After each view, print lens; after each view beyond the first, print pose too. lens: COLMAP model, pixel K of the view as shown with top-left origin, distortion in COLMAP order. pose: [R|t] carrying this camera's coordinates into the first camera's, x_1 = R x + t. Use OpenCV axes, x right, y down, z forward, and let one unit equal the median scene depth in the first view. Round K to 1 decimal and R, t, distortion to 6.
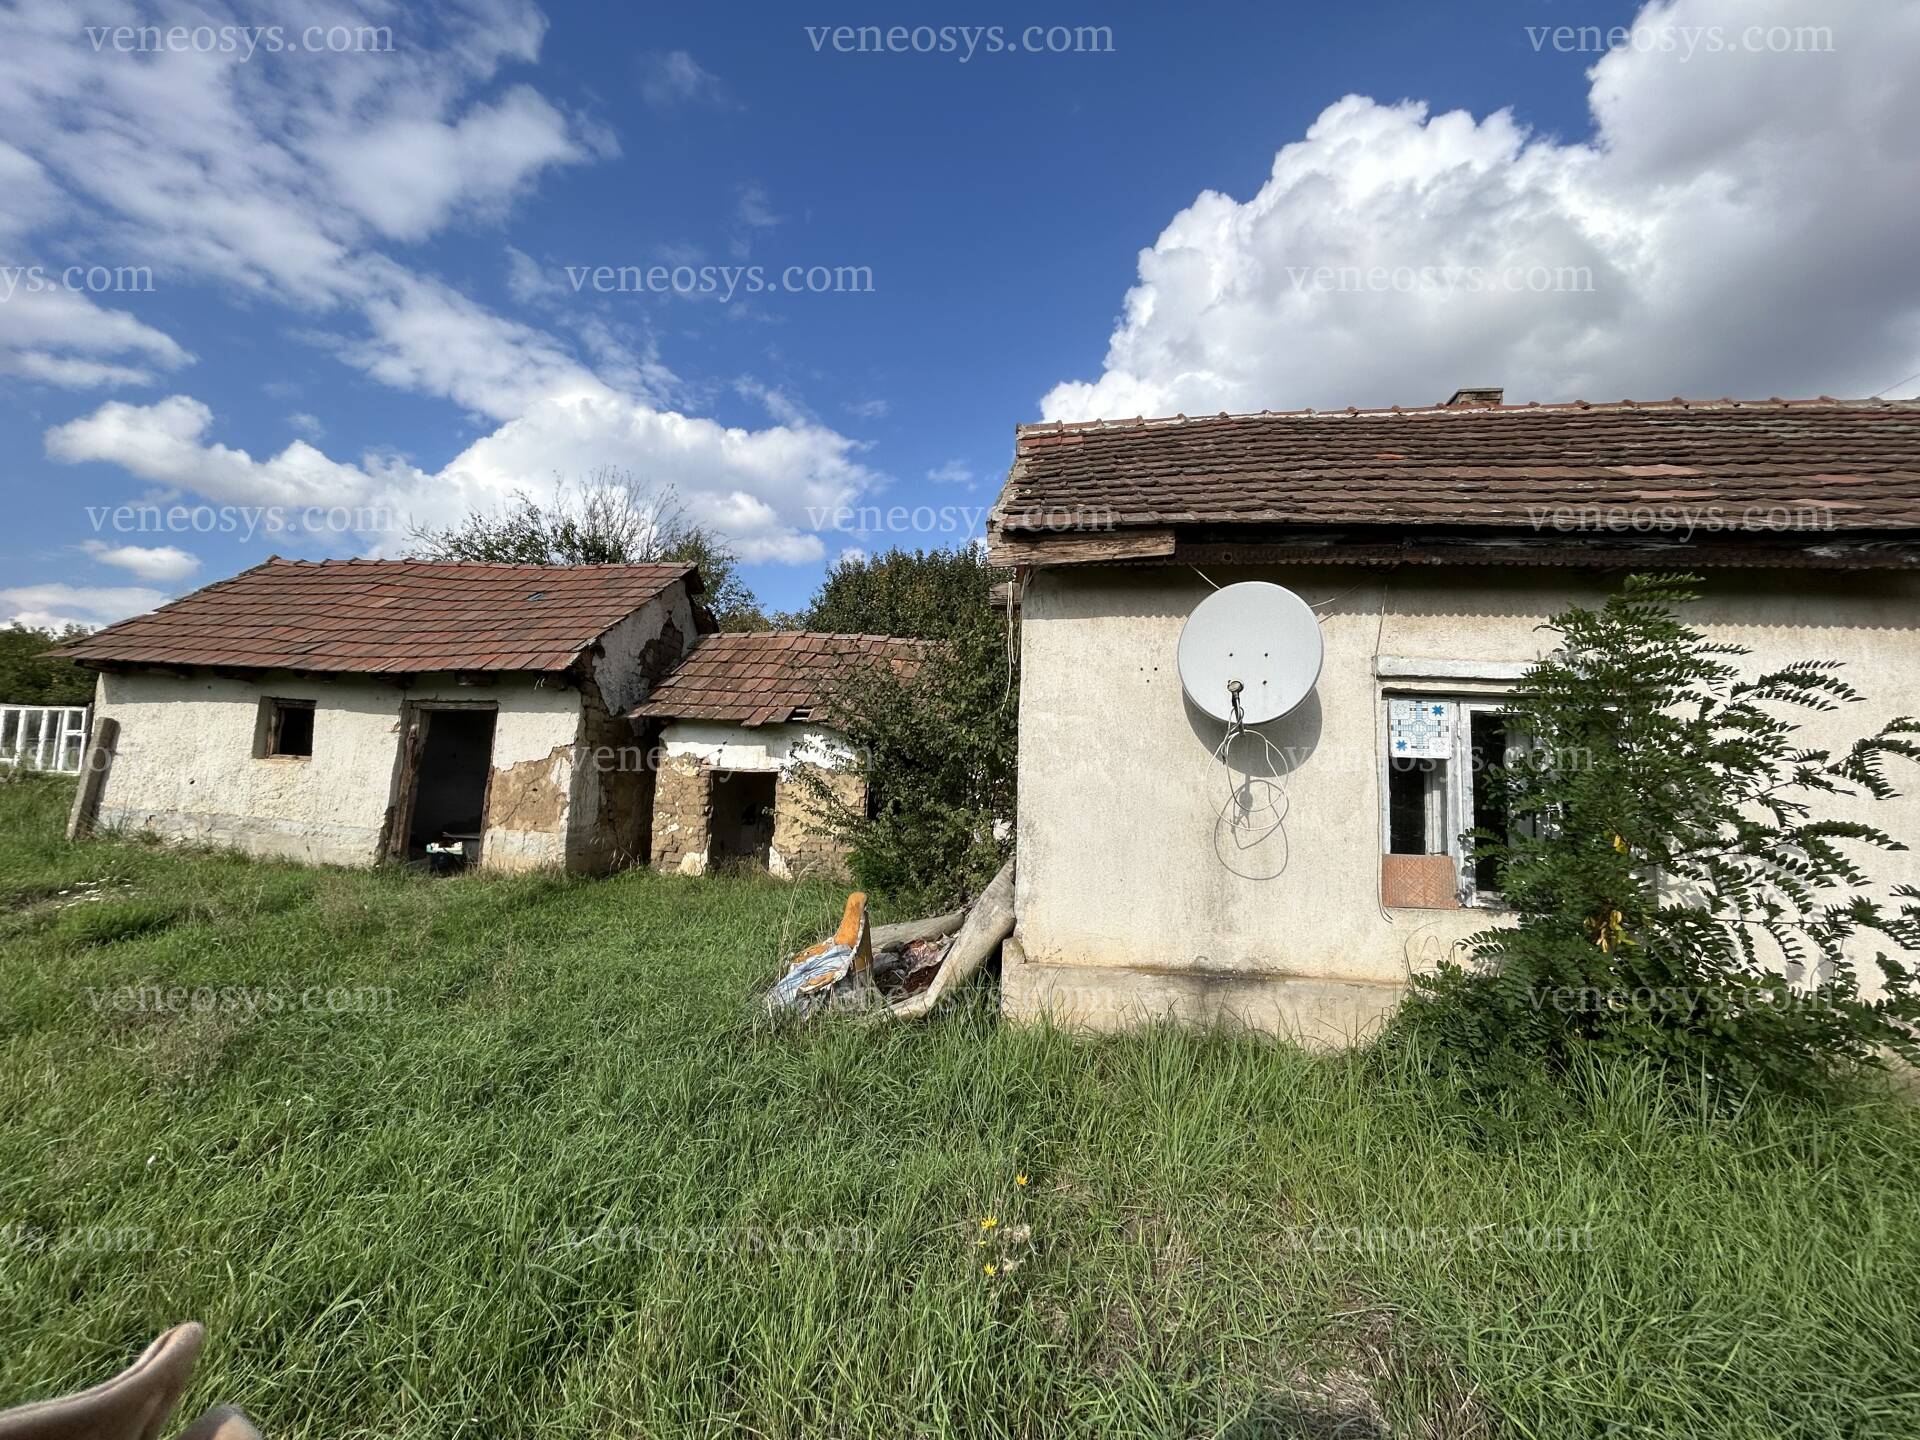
lens RADIAL K [[767.7, 0, 960.0], [0, 767.7, 714.1], [0, 0, 1]] dist [0.002644, 0.000148]
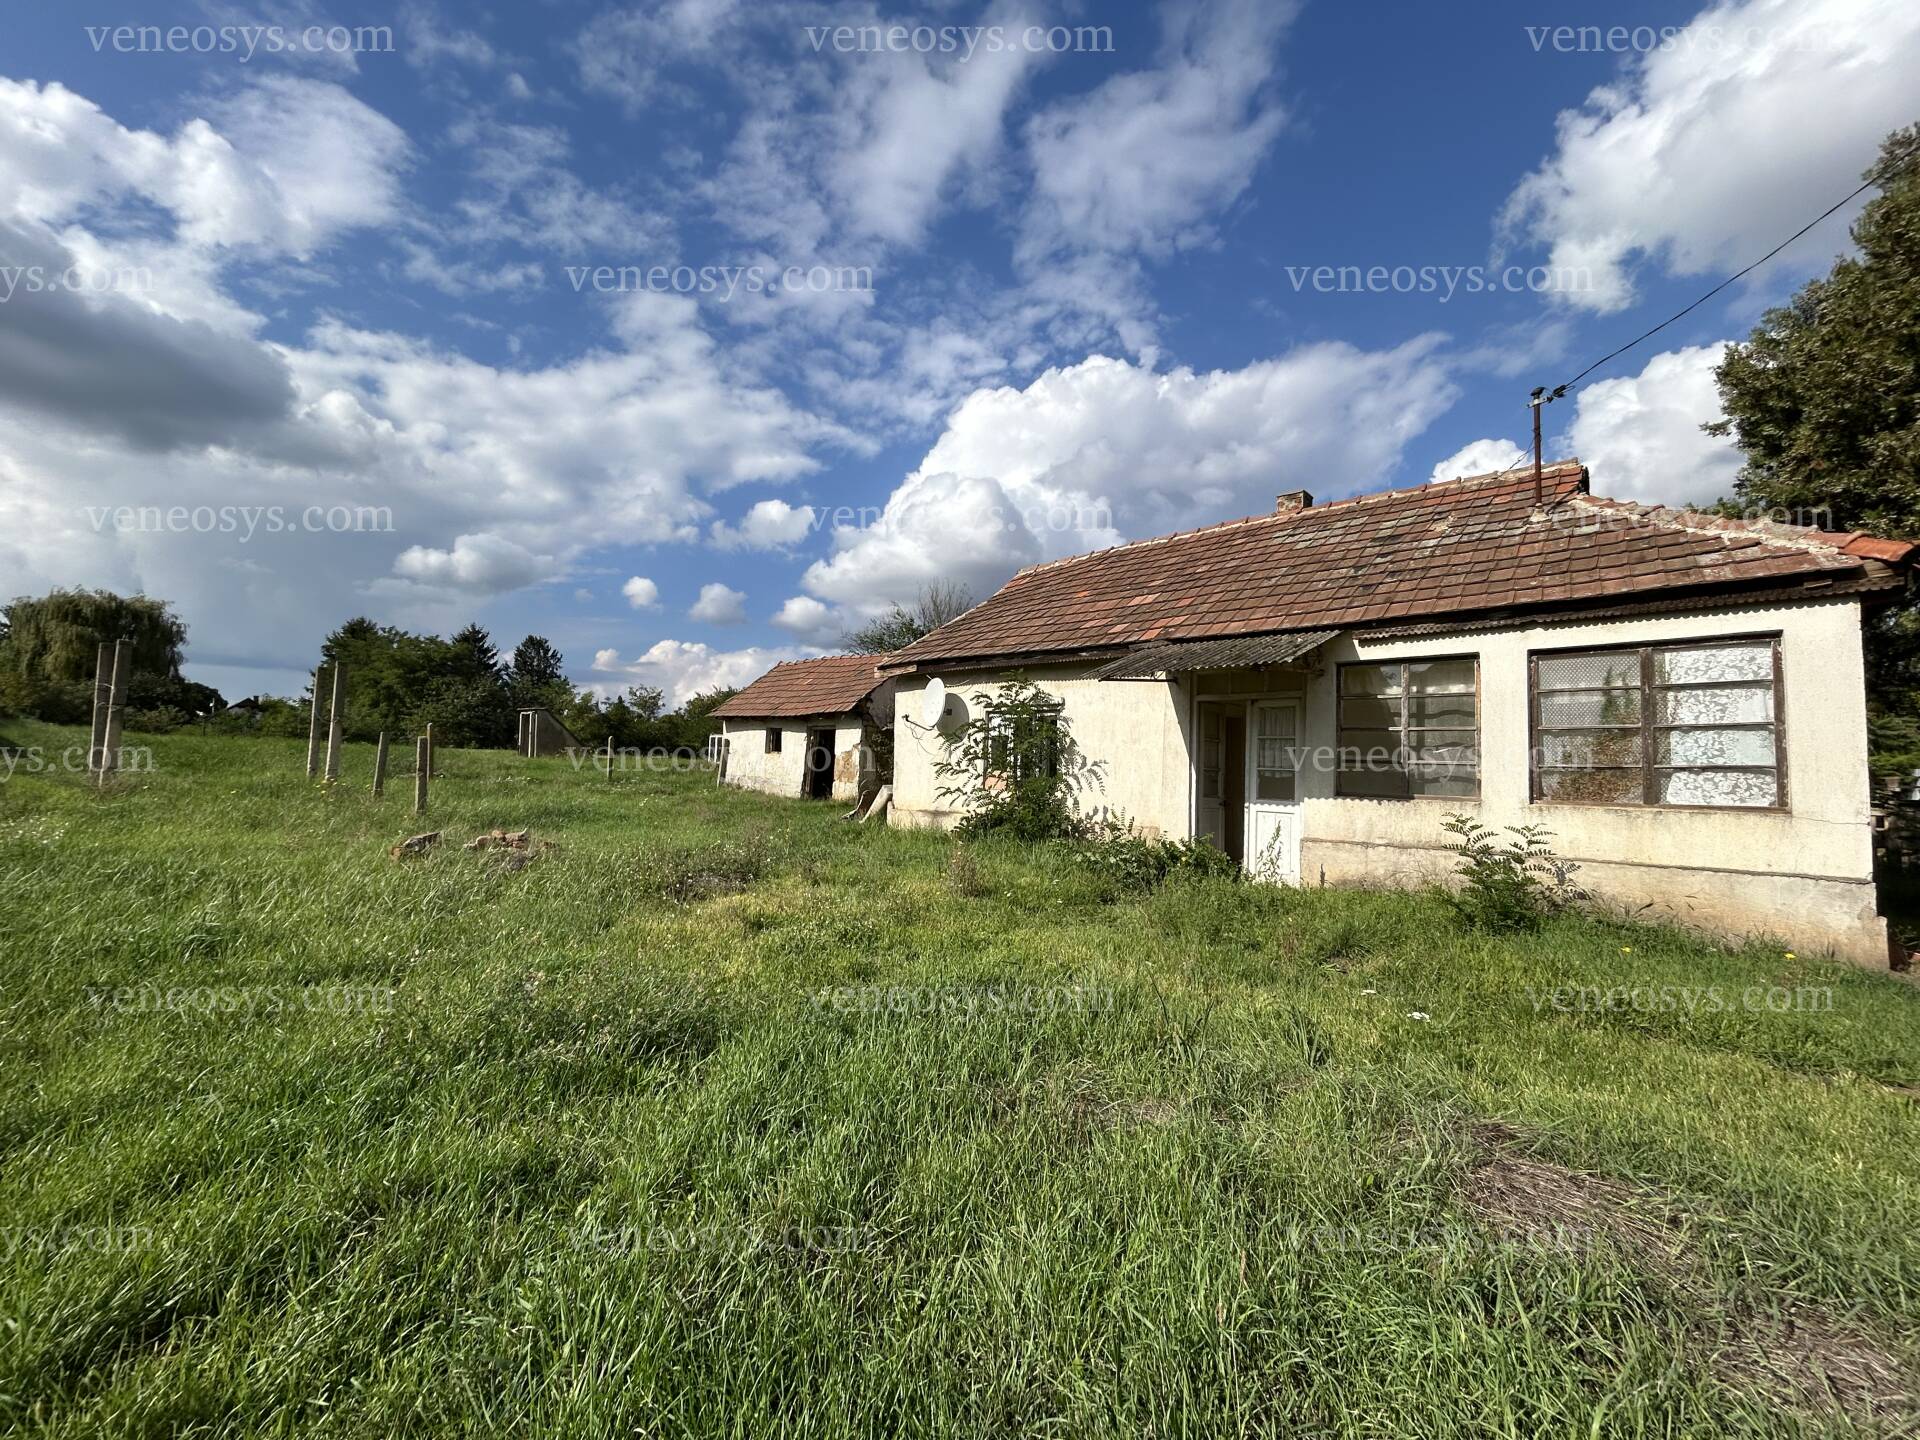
lens RADIAL K [[767.7, 0, 955.8], [0, 767.7, 724.0], [0, 0, 1]] dist [0.002644, 0.000148]
pose [[0.816096, -0.046070, -0.576077, 0.984369], [0.052200, 0.998619, -0.005913, 0.011472], [0.575554, -0.025246, 0.817374, -0.634969]]
